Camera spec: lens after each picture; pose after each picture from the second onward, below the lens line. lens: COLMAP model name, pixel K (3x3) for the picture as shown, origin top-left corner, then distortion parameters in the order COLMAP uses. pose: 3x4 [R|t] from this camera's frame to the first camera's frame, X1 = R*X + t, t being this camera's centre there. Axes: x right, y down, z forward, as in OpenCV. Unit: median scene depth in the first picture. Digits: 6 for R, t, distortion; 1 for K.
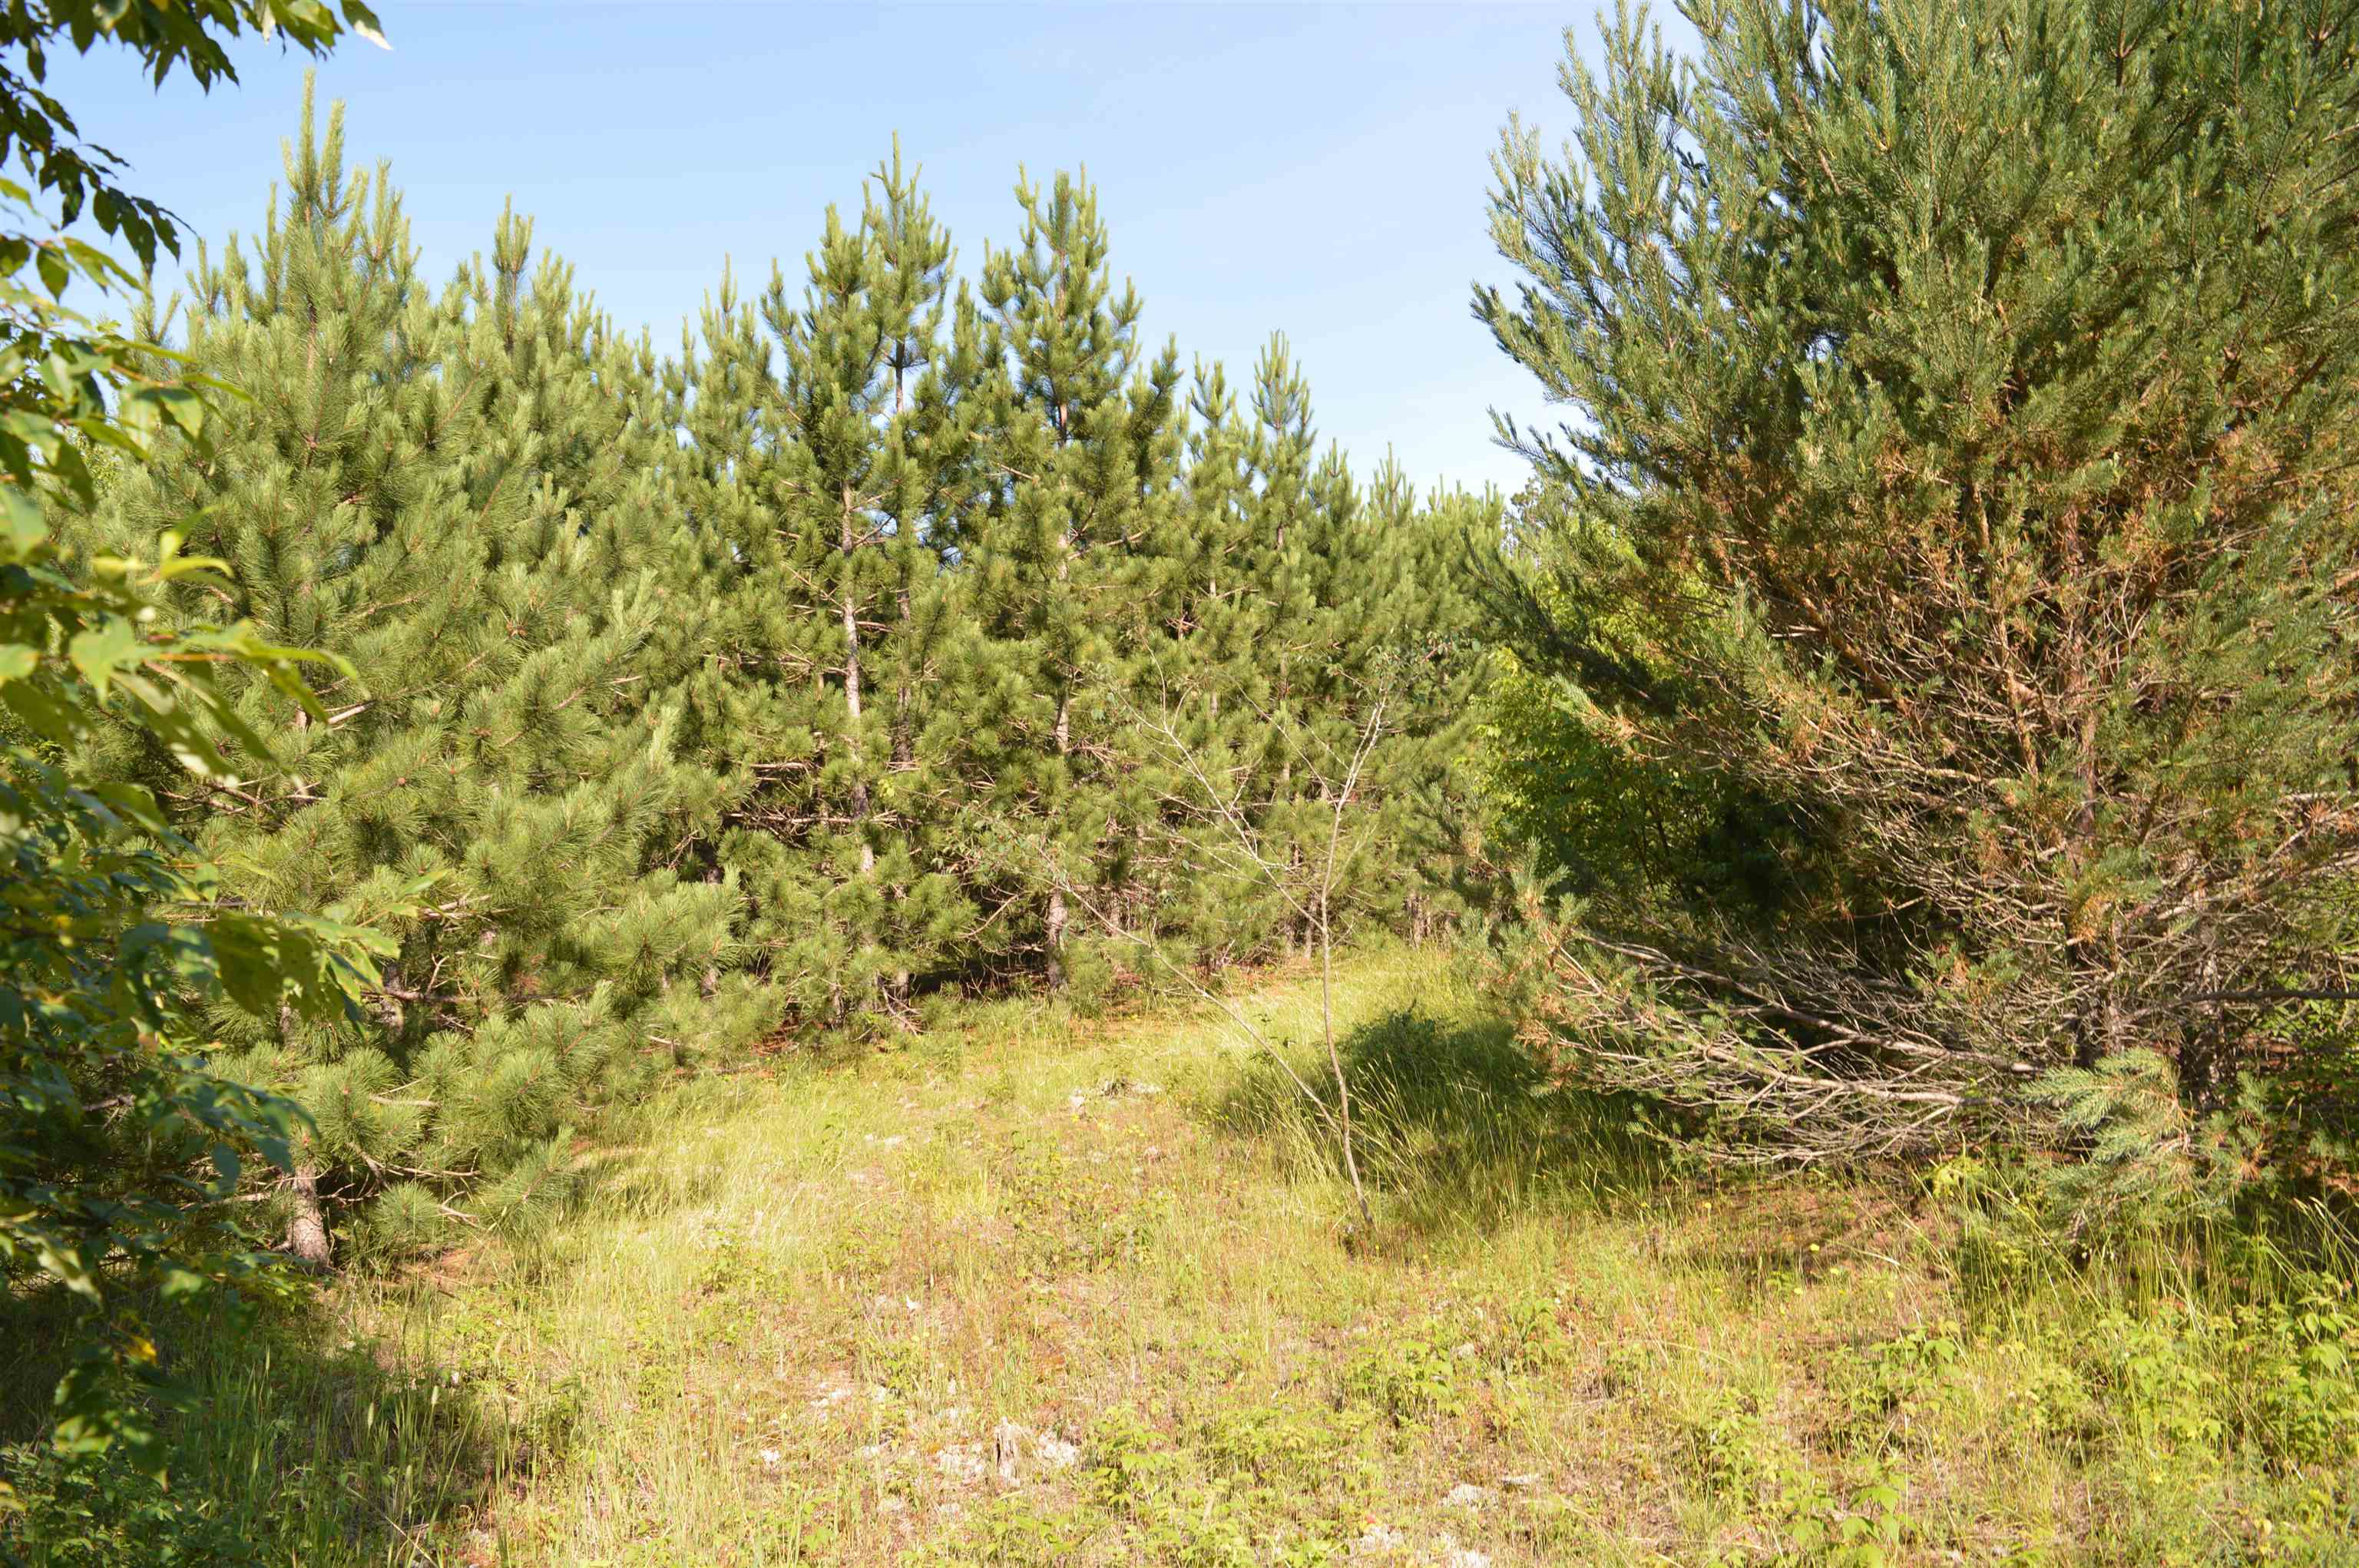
lens RADIAL K [[1886.5, 0, 1182.4], [0, 1886.5, 781.9], [0, 0, 1]] dist [-0.097244, 0.025256]
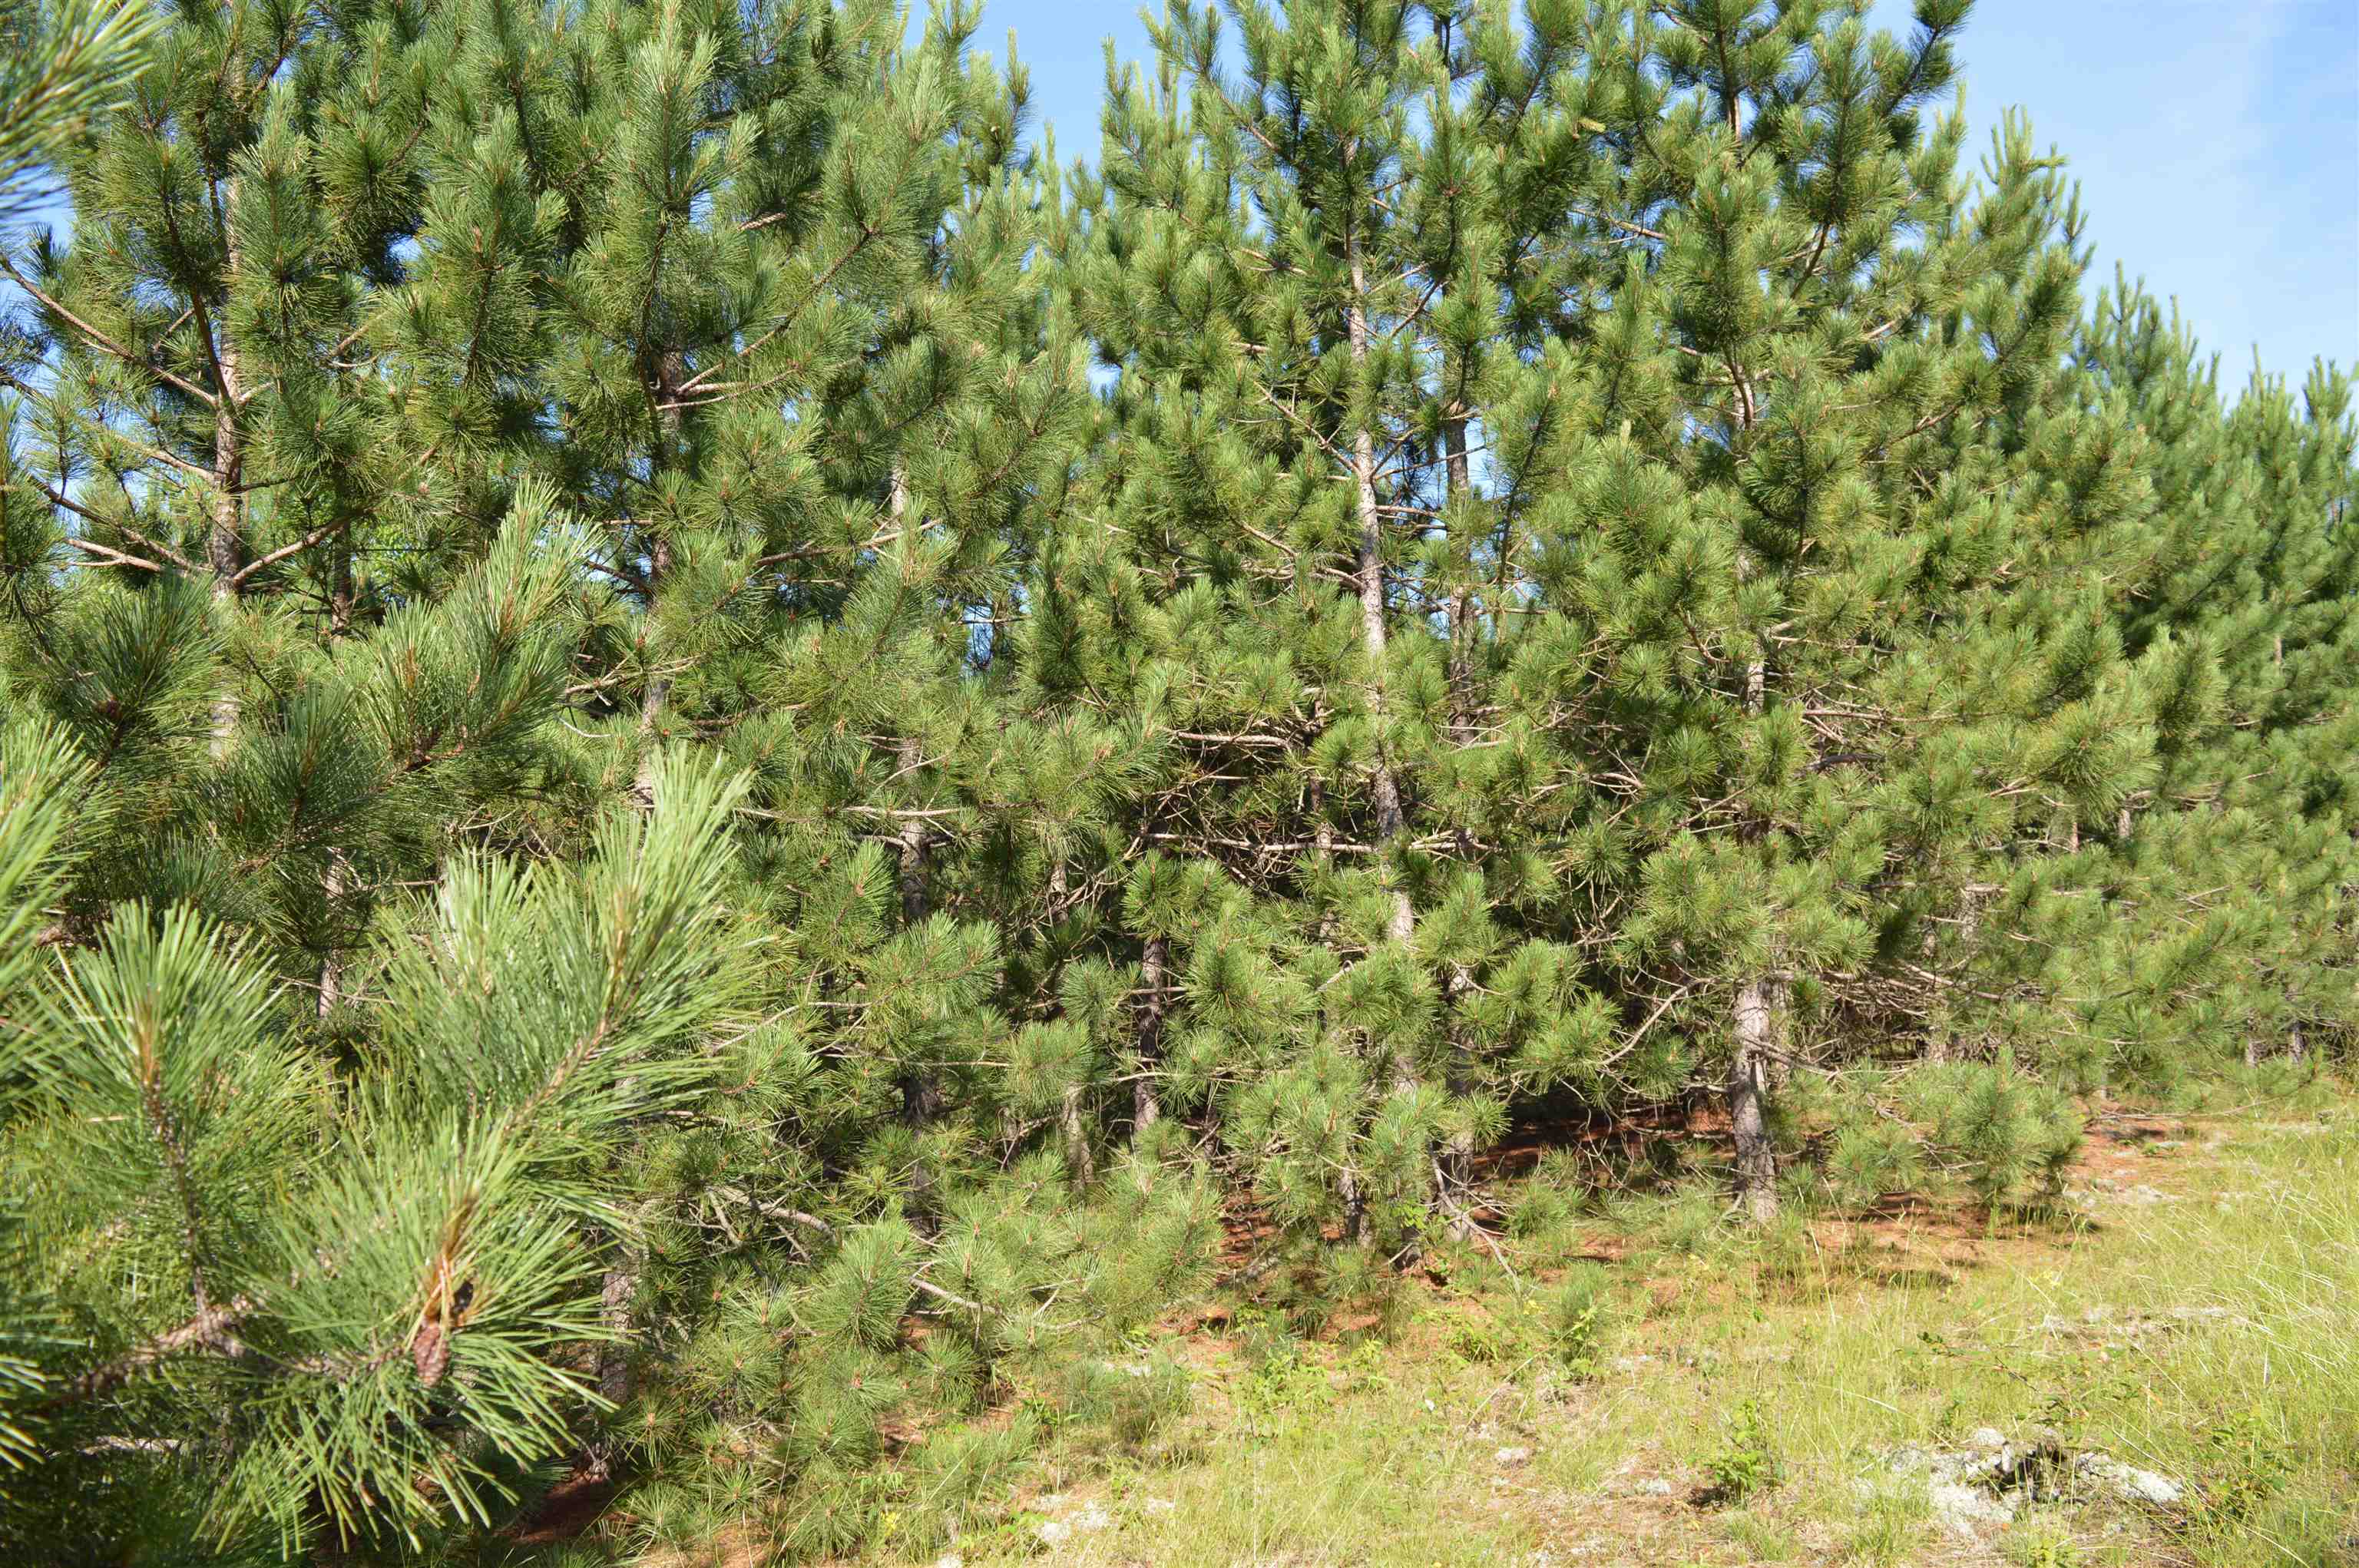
lens RADIAL K [[1886.5, 0, 1174.4], [0, 1886.5, 781.9], [0, 0, 1]] dist [-0.097244, 0.025256]
pose [[0.963144, -0.017088, -0.268443, -0.088149], [0.003418, 0.998677, -0.051307, 0.030767], [0.268964, 0.048498, 0.961928, 0.479596]]
